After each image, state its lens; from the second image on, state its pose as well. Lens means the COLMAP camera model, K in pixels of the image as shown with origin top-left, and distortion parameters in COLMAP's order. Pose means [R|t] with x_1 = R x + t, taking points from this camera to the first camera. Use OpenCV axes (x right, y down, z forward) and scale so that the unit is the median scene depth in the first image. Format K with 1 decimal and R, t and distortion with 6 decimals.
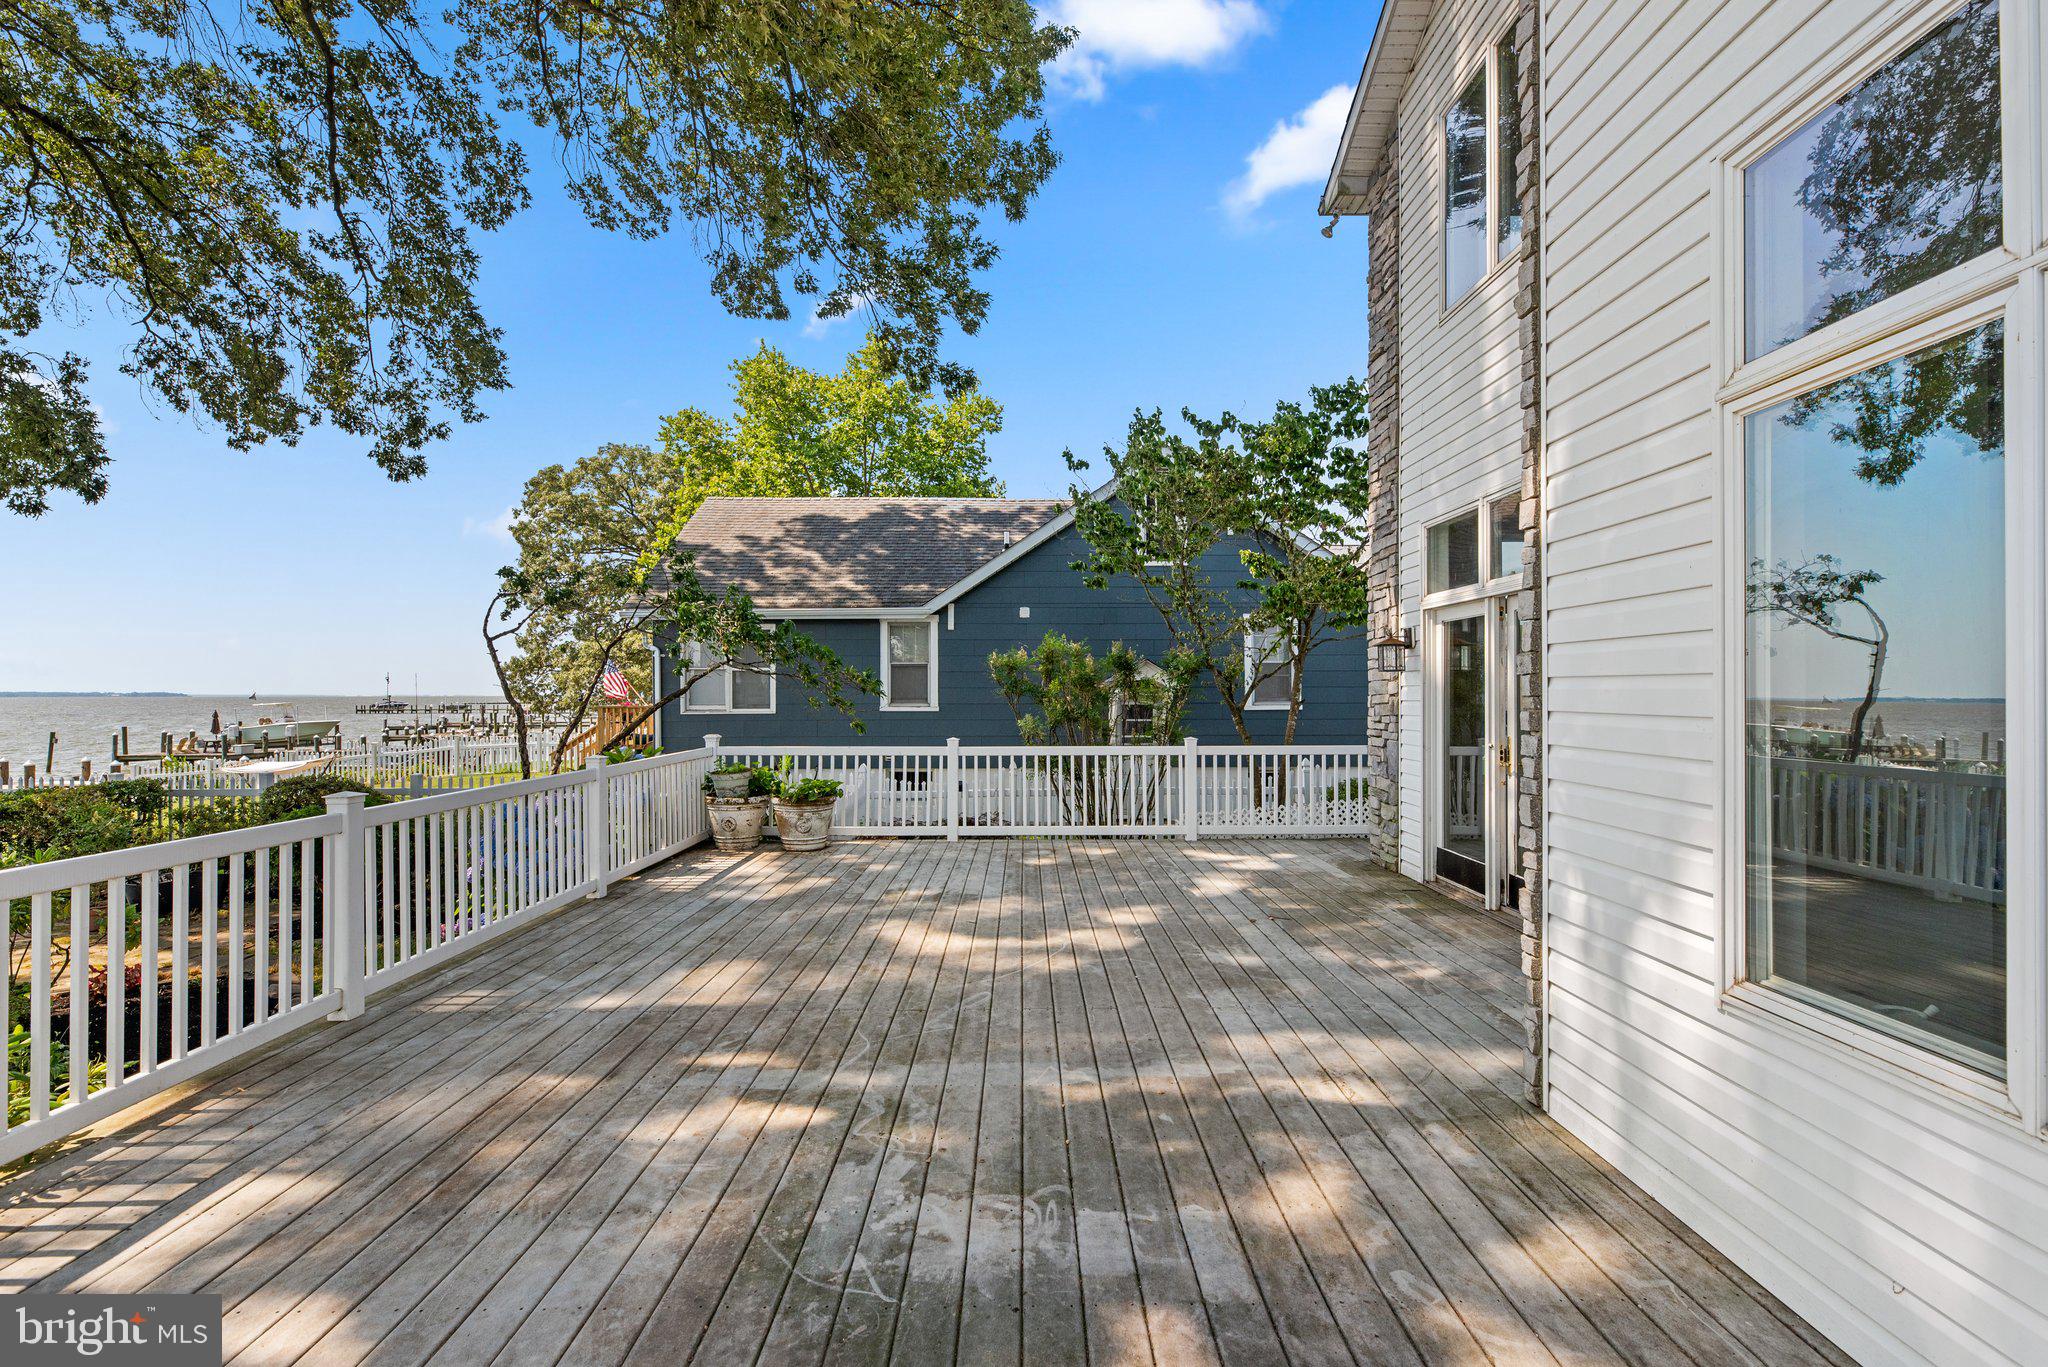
lens RADIAL K [[916.0, 0, 1024.0], [0, 916.0, 683.5], [0, 0, 1]] dist [-0.003768, 0.000204]
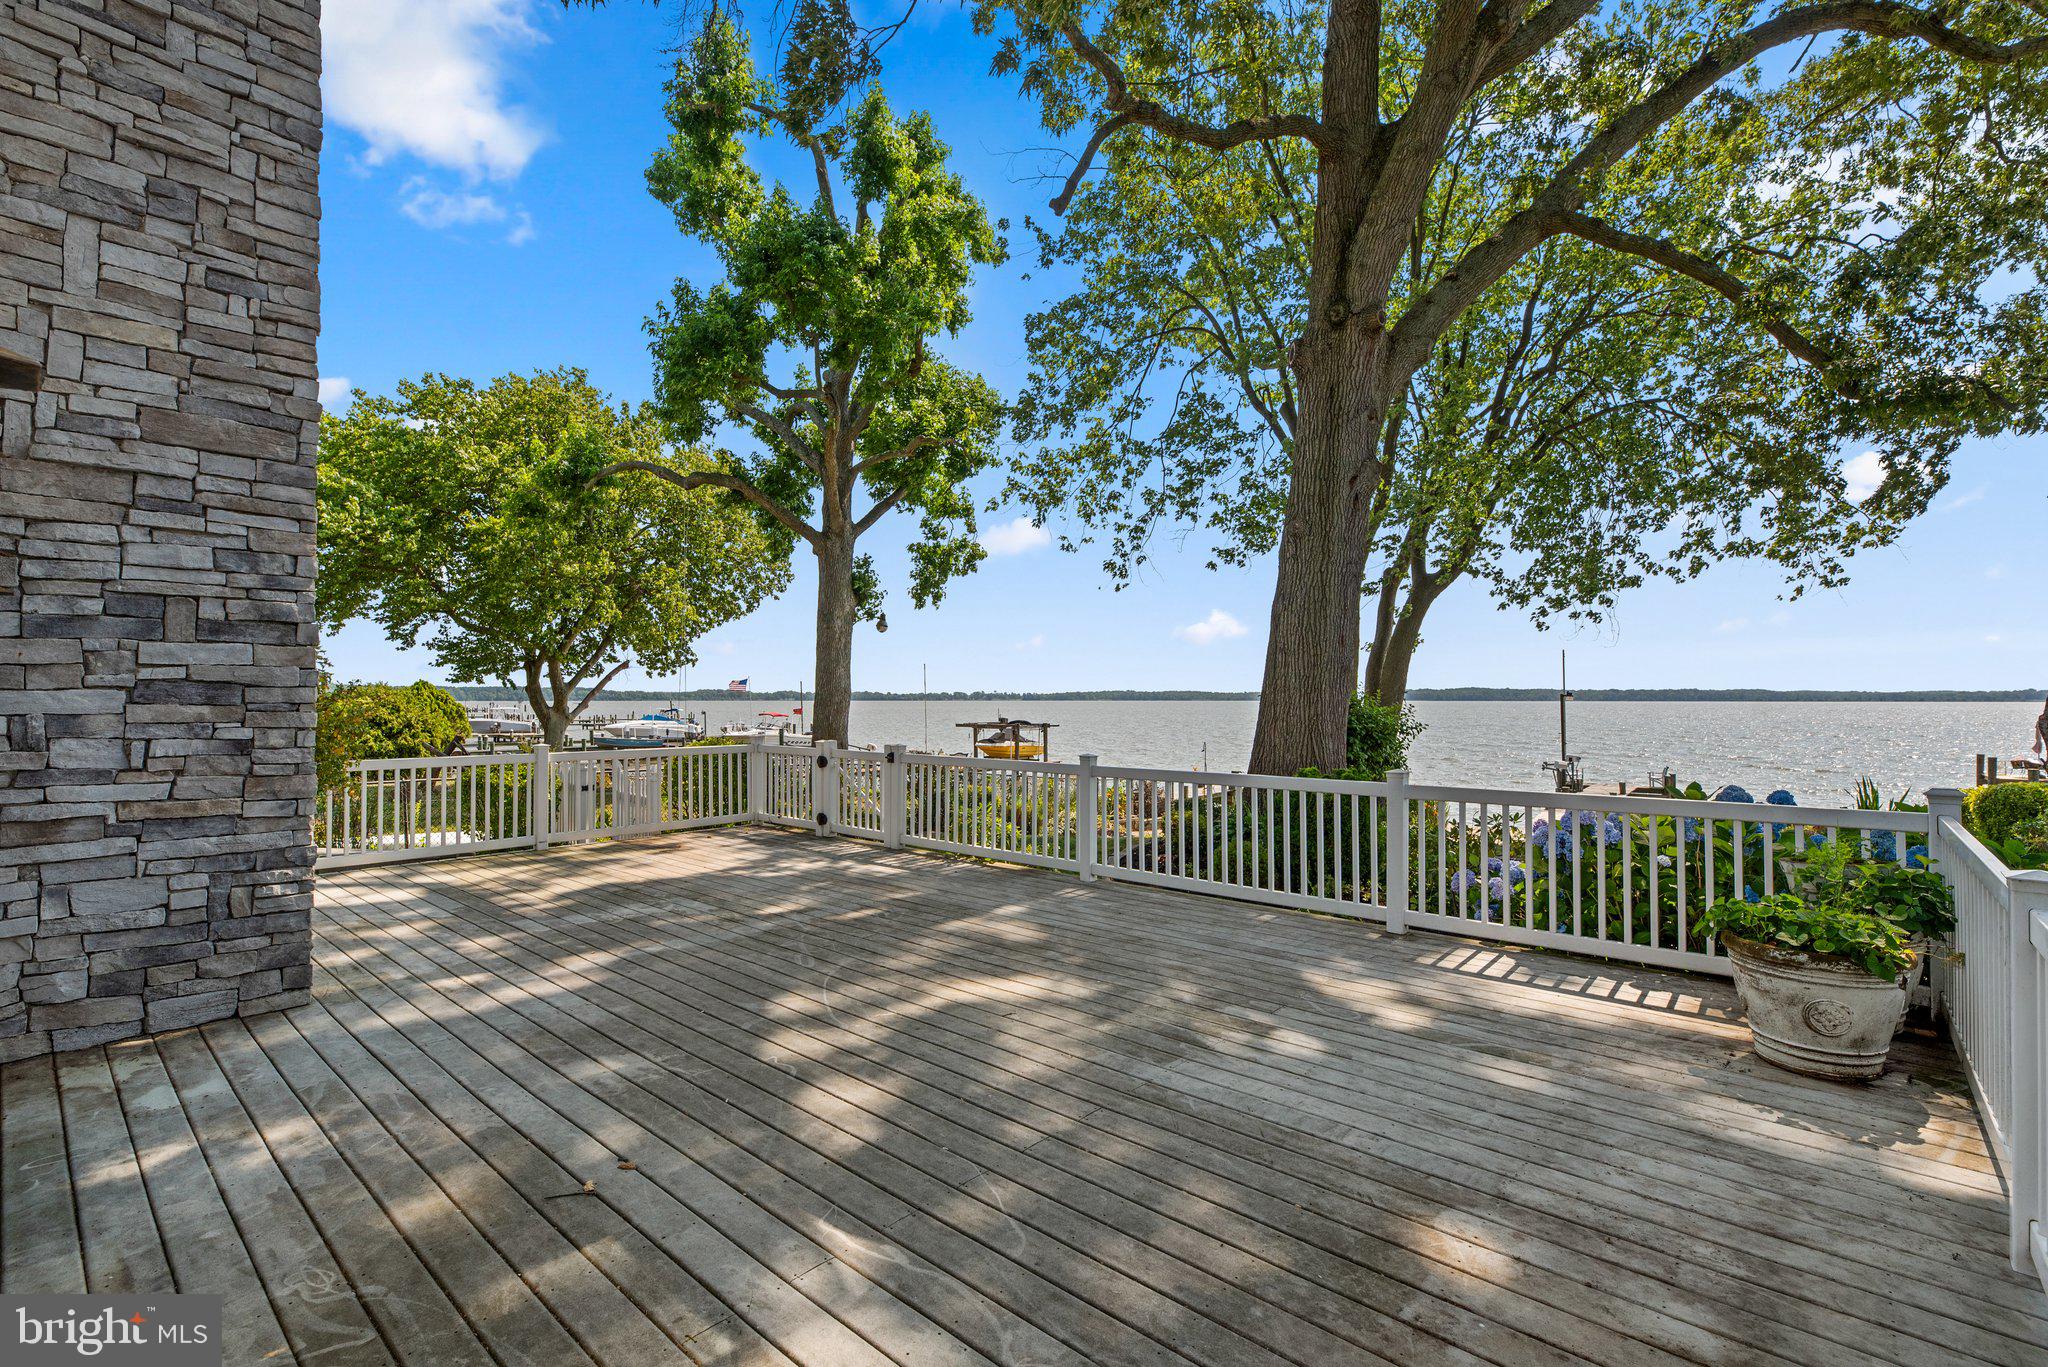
lens RADIAL K [[916.0, 0, 1024.0], [0, 916.0, 683.5], [0, 0, 1]] dist [-0.003768, 0.000204]
pose [[-0.667863, -0.010749, -0.744206, 0.728363], [0.009173, 0.999701, -0.022671, 0.024779], [0.744227, -0.021968, -0.667565, 2.293779]]
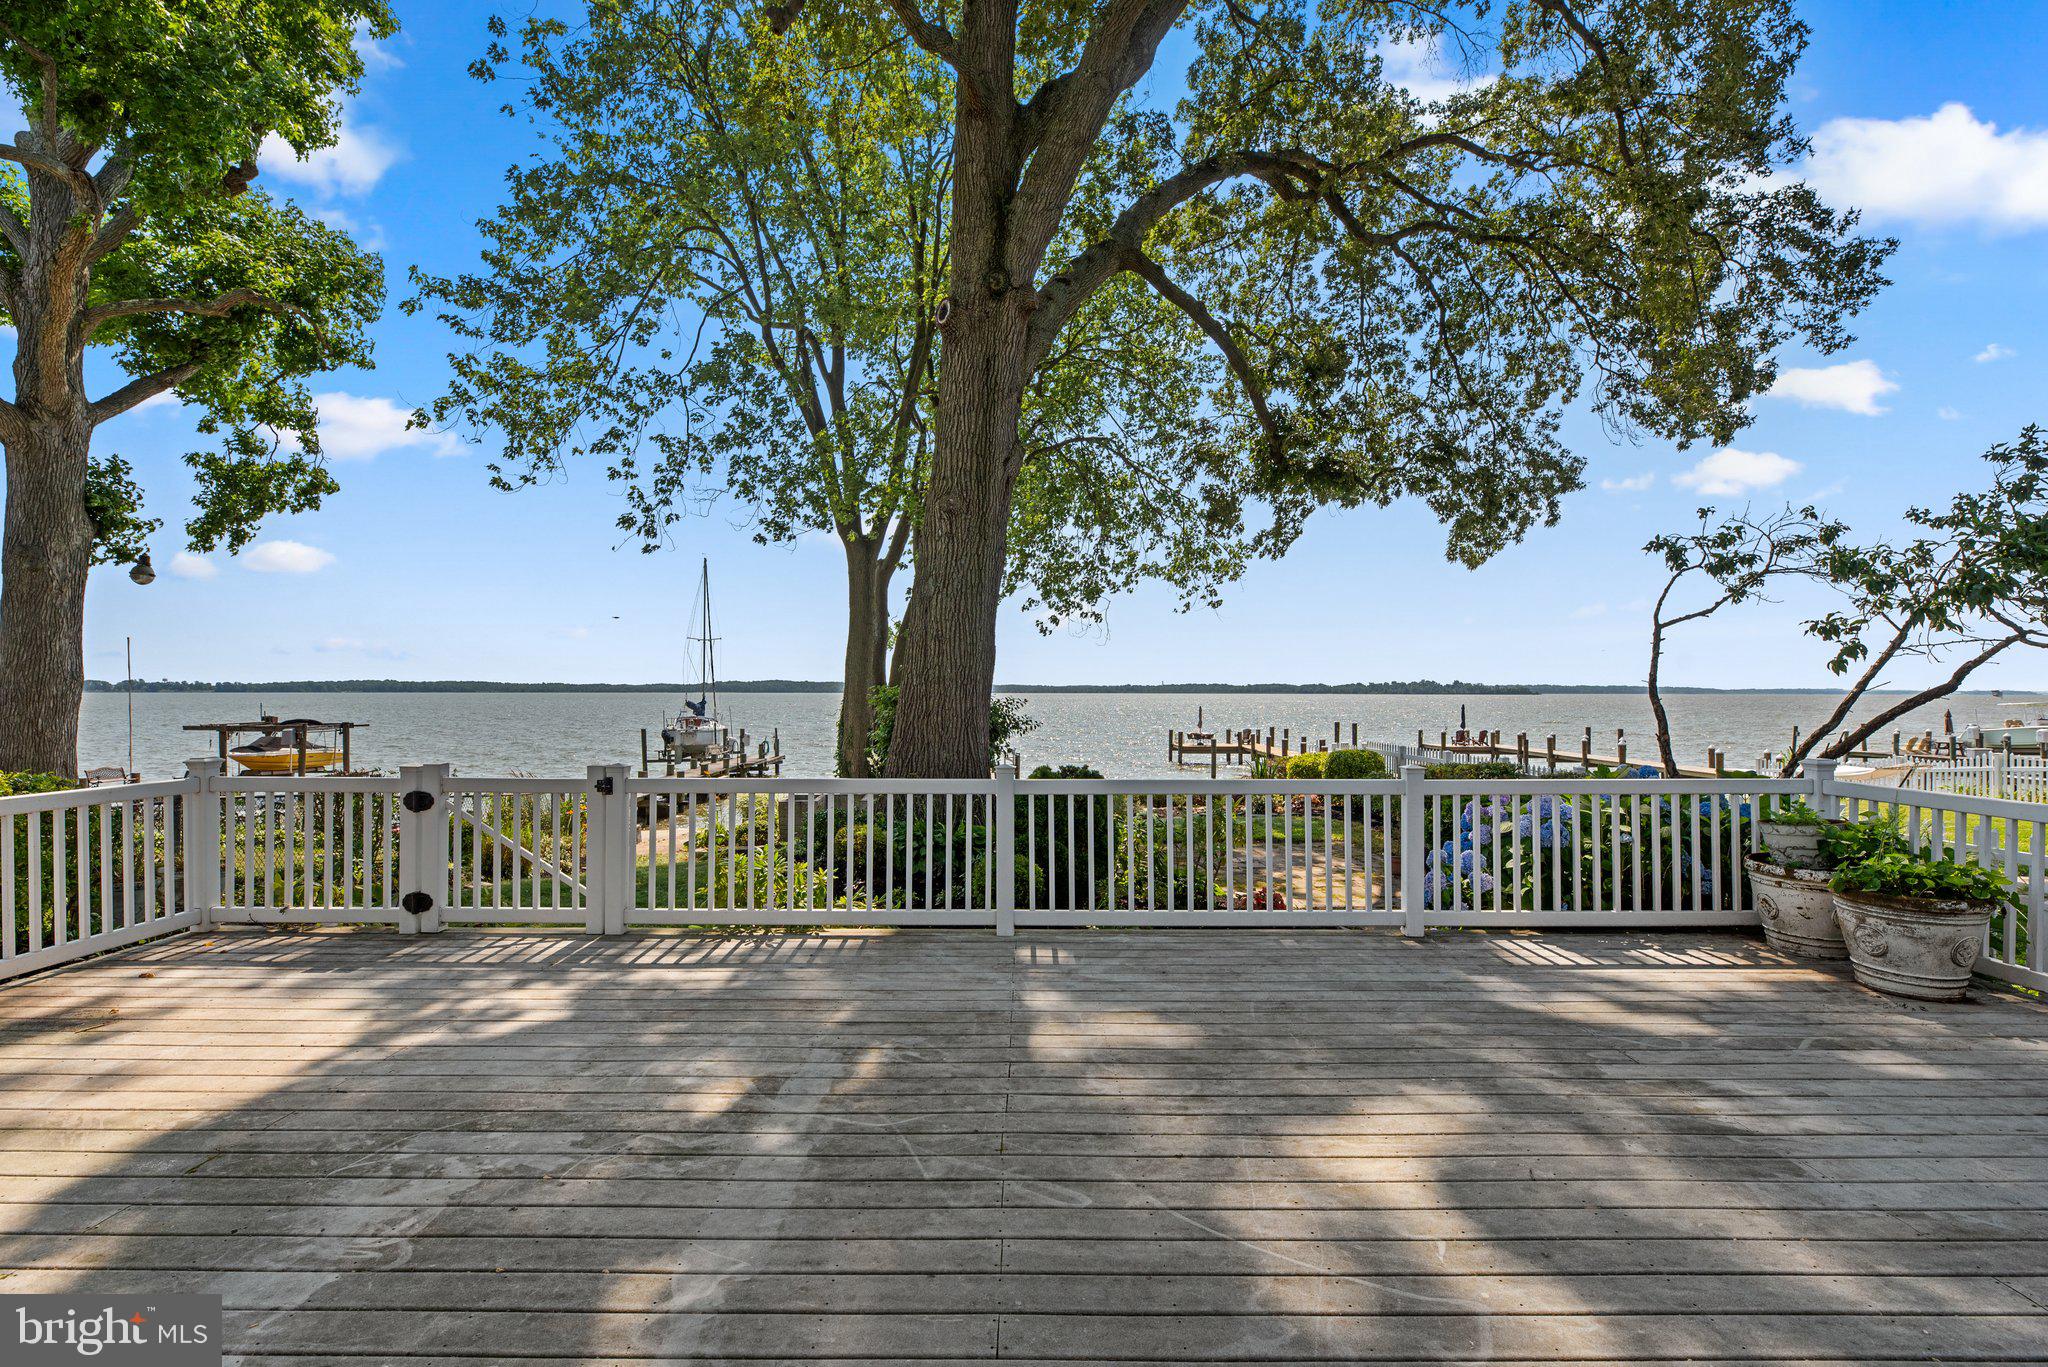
lens RADIAL K [[916.0, 0, 1024.0], [0, 916.0, 683.5], [0, 0, 1]] dist [-0.003768, 0.000204]
pose [[-0.007102, -0.006951, -0.999951, 0.638753], [0.009445, 0.999931, -0.007017, 0.014010], [0.999930, -0.009494, -0.007036, 1.138606]]
